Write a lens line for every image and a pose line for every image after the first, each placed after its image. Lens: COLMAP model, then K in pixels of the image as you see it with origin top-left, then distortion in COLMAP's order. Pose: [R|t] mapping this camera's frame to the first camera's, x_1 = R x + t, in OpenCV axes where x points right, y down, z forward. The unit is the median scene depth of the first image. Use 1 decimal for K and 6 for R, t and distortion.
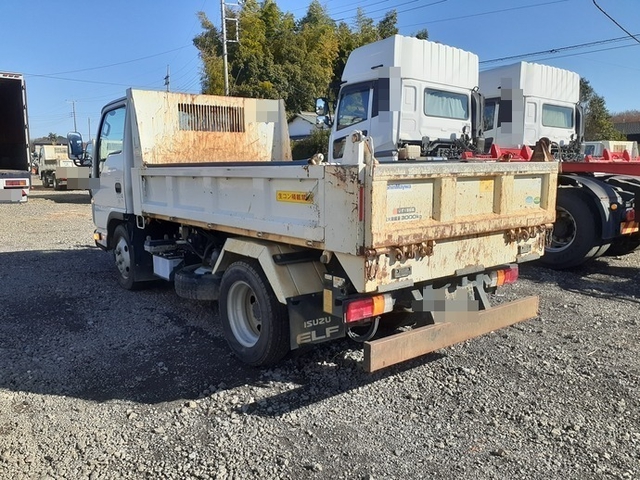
lens RADIAL K [[517.3, 0, 317.0], [0, 517.3, 239.5], [0, 0, 1]] dist [0.092176, -0.136407]
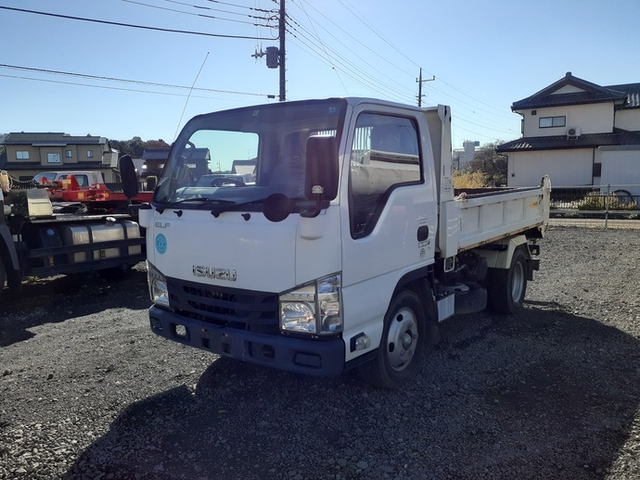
lens RADIAL K [[517.3, 0, 317.0], [0, 517.3, 239.5], [0, 0, 1]] dist [0.092176, -0.136407]
pose [[-0.270020, -0.102751, 0.957356, -1.696288], [0.151583, 0.977354, 0.147651, -0.358018], [-0.950848, 0.184988, -0.248330, 2.203435]]
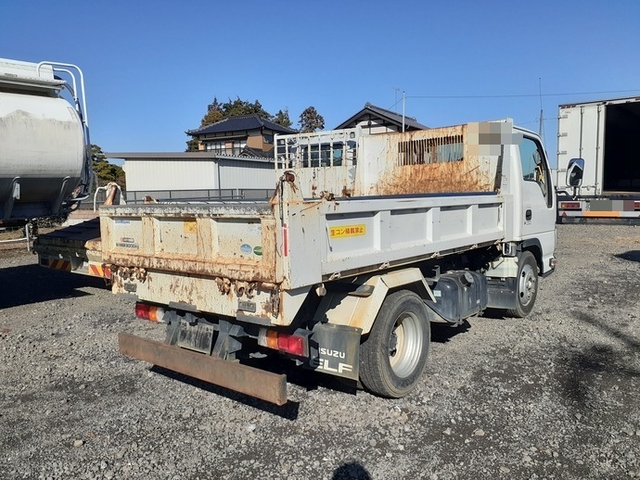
lens RADIAL K [[517.3, 0, 317.0], [0, 517.3, 239.5], [0, 0, 1]] dist [0.092176, -0.136407]
pose [[0.215315, 0.082805, -0.973028, 1.327092], [-0.115889, 0.991524, 0.058735, -0.162583], [0.969644, 0.100116, 0.223086, 0.994442]]
